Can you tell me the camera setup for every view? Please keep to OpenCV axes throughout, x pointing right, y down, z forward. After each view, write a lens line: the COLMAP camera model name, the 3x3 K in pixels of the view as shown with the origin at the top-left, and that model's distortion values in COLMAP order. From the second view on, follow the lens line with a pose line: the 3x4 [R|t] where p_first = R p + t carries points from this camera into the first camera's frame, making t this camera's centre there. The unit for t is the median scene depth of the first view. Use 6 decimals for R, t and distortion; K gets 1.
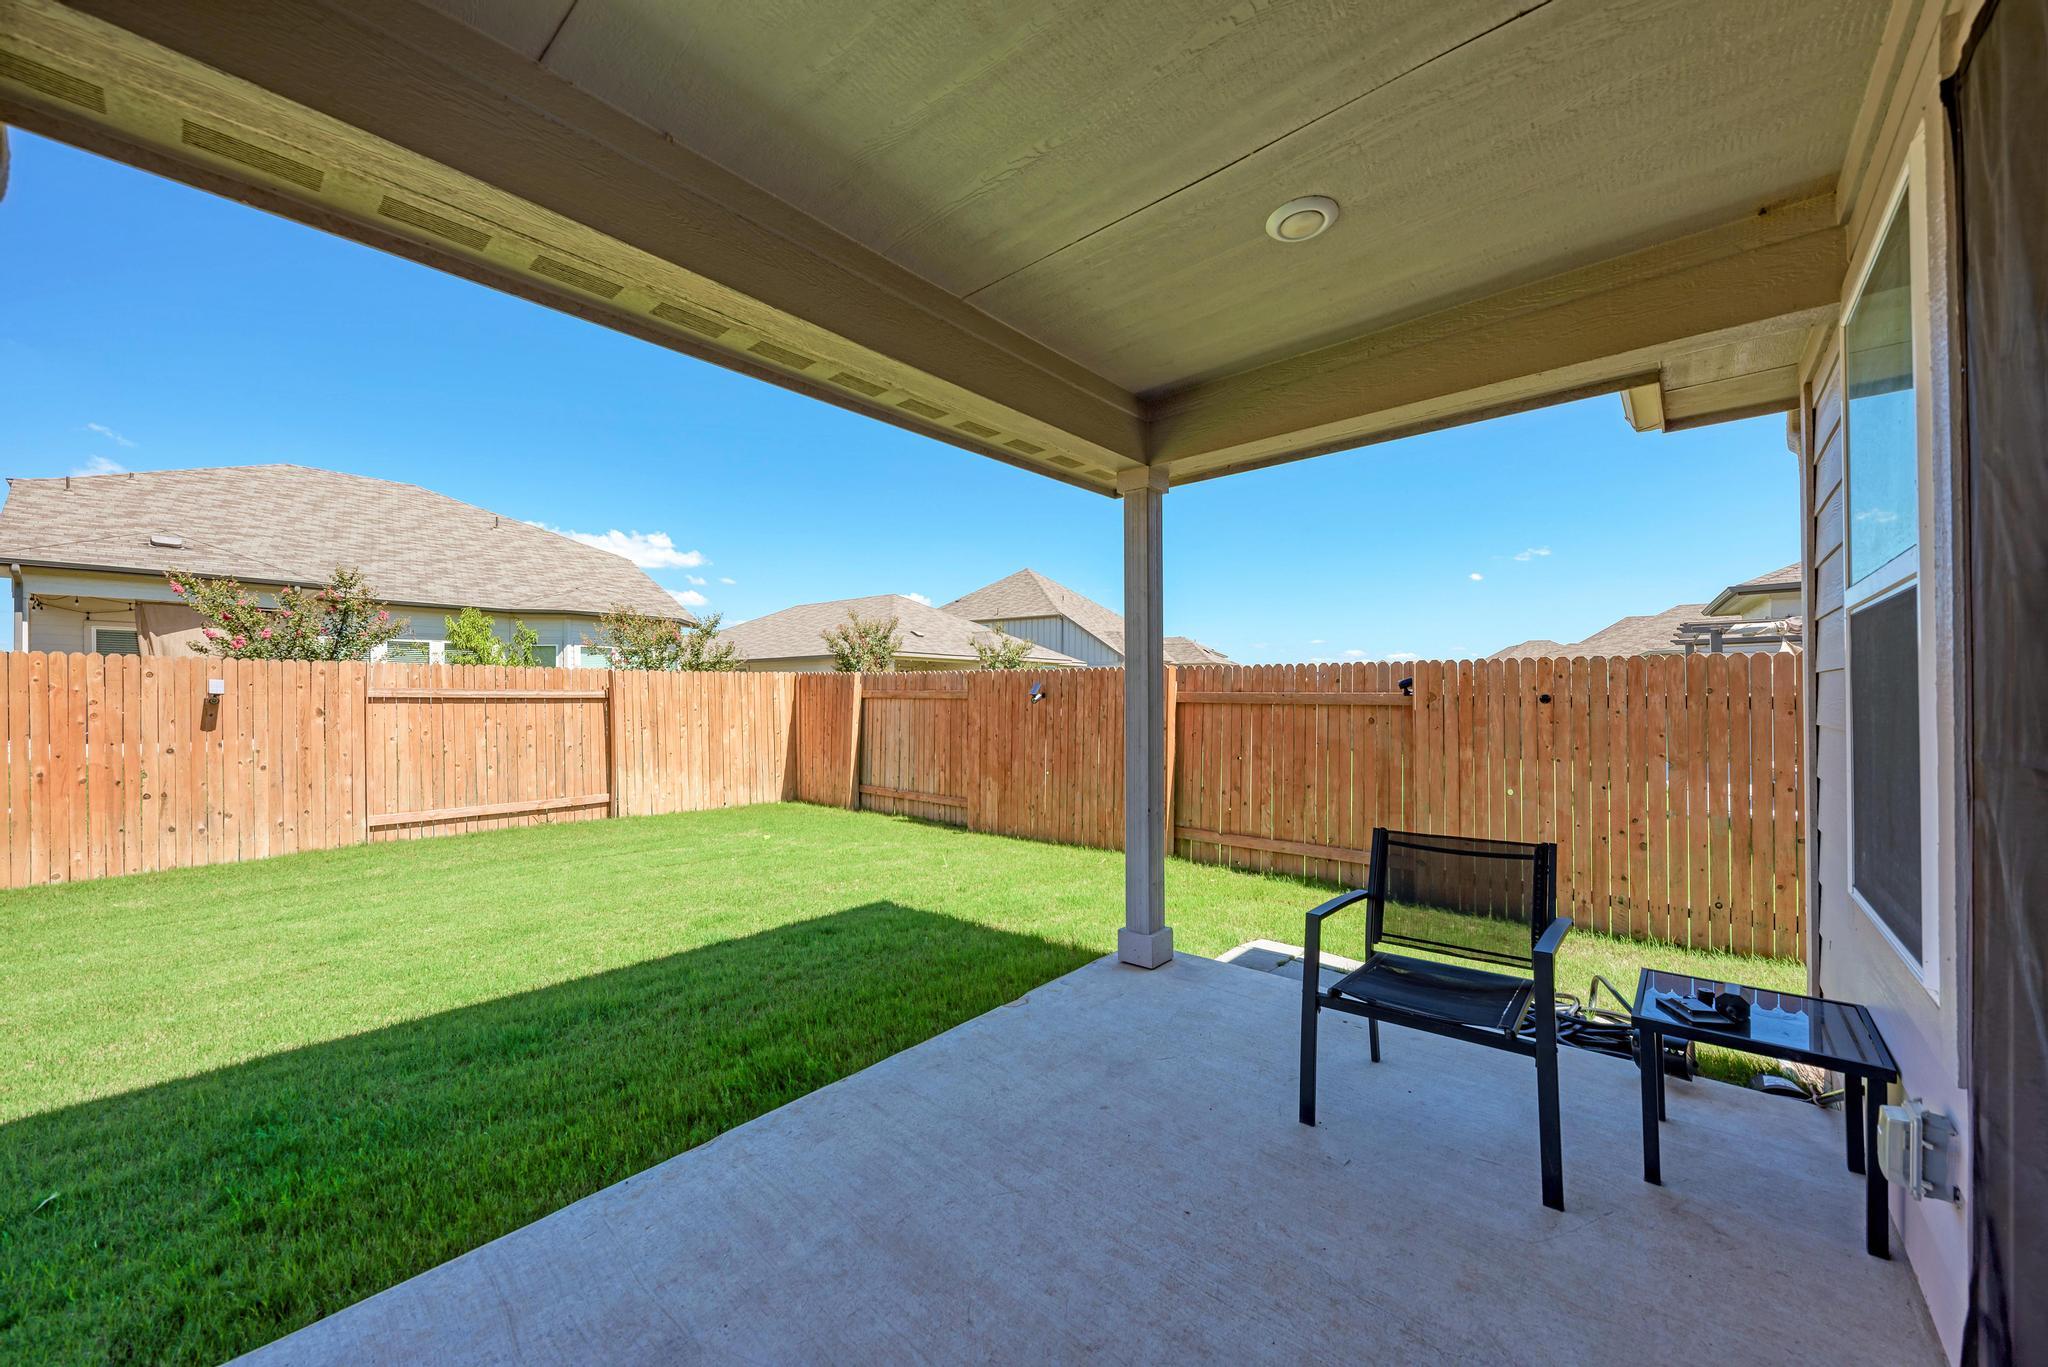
lens RADIAL K [[742.6, 0, 1031.6], [0, 742.6, 690.8], [0, 0, 1]] dist [-0.004312, -0.002329]
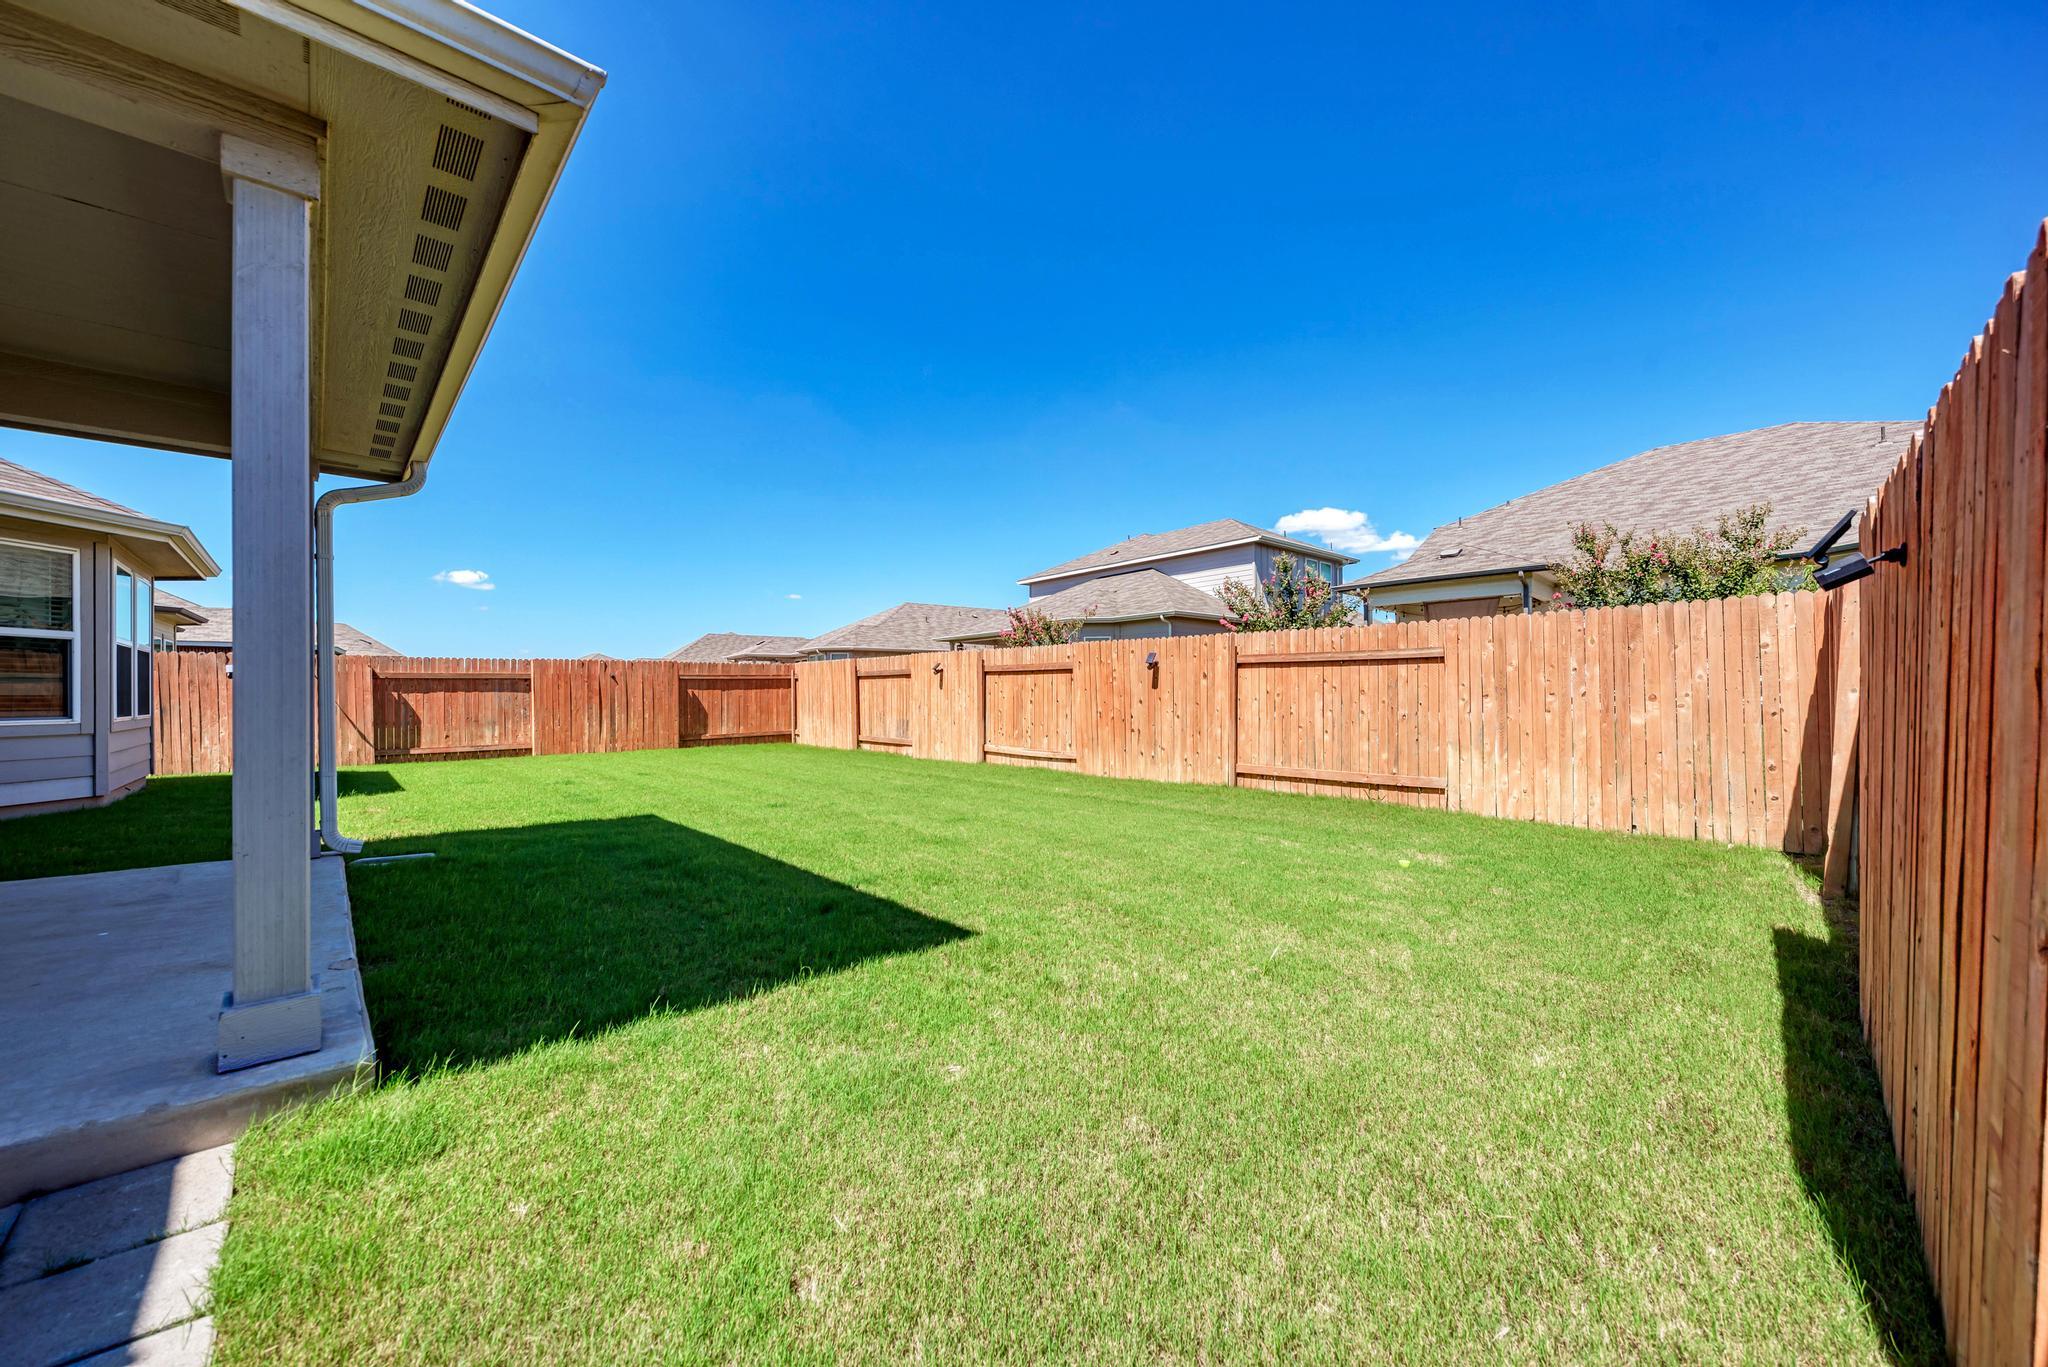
lens RADIAL K [[742.6, 0, 1033.8], [0, 742.6, 705.3], [0, 0, 1]] dist [-0.004312, -0.002329]
pose [[-0.097425, 0.018266, -0.995075, 0.299416], [0.013959, 0.999758, 0.016985, 0.049764], [0.995145, -0.012236, -0.097656, 0.763154]]
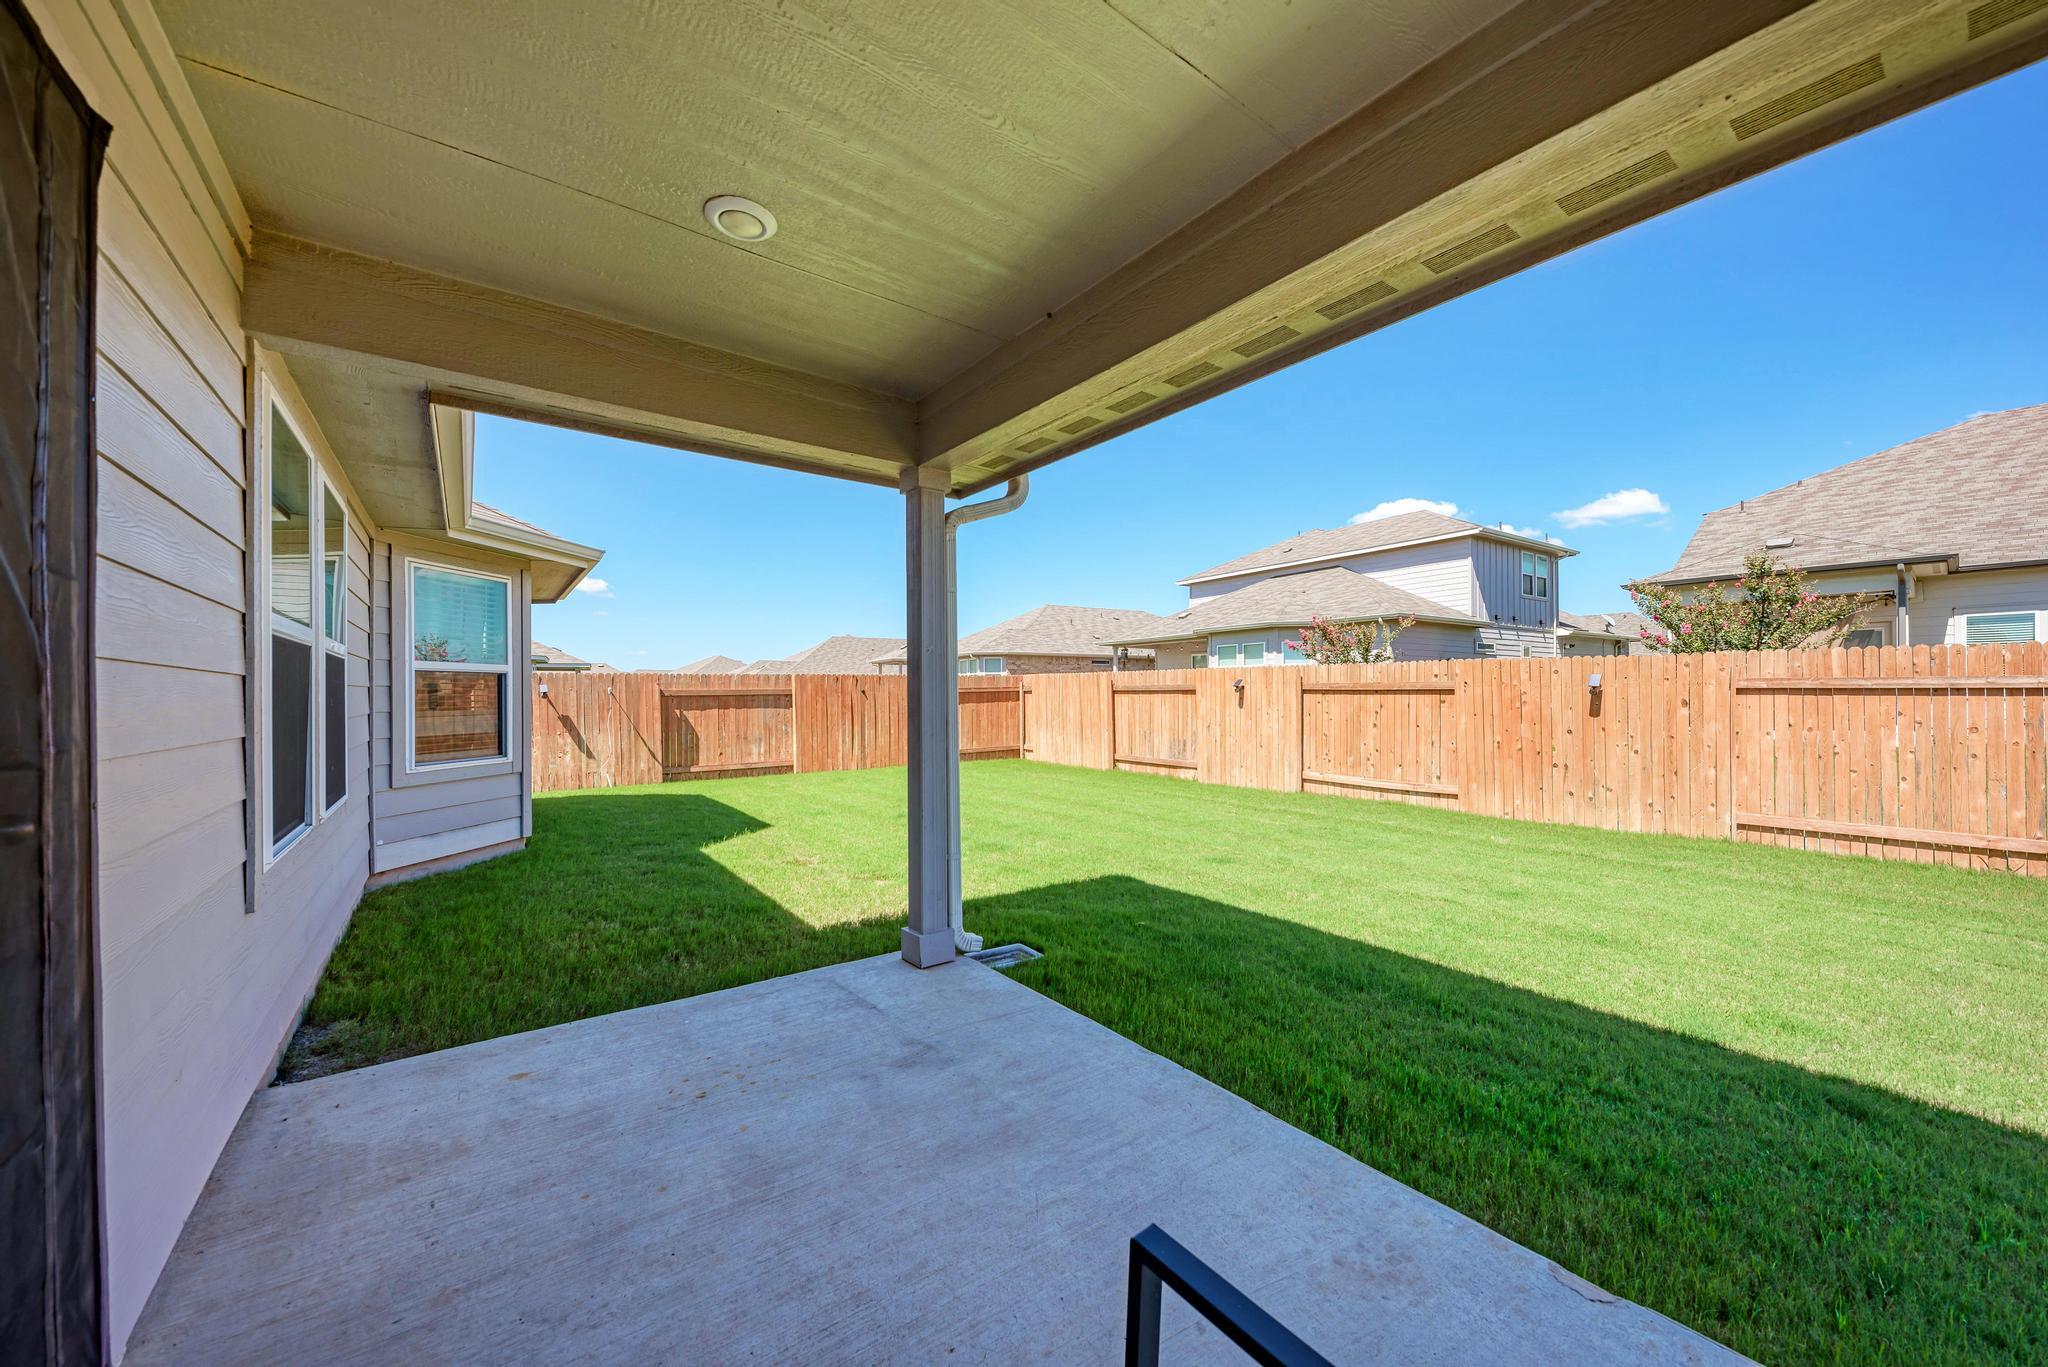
lens RADIAL K [[742.6, 0, 1024.1], [0, 742.6, 693.7], [0, 0, 1]] dist [-0.004312, -0.002329]
pose [[-0.222308, 0.004835, -0.974964, 0.228757], [0.013675, 0.999905, 0.001841, 0.001201], [0.974880, -0.012923, -0.222353, 0.301467]]
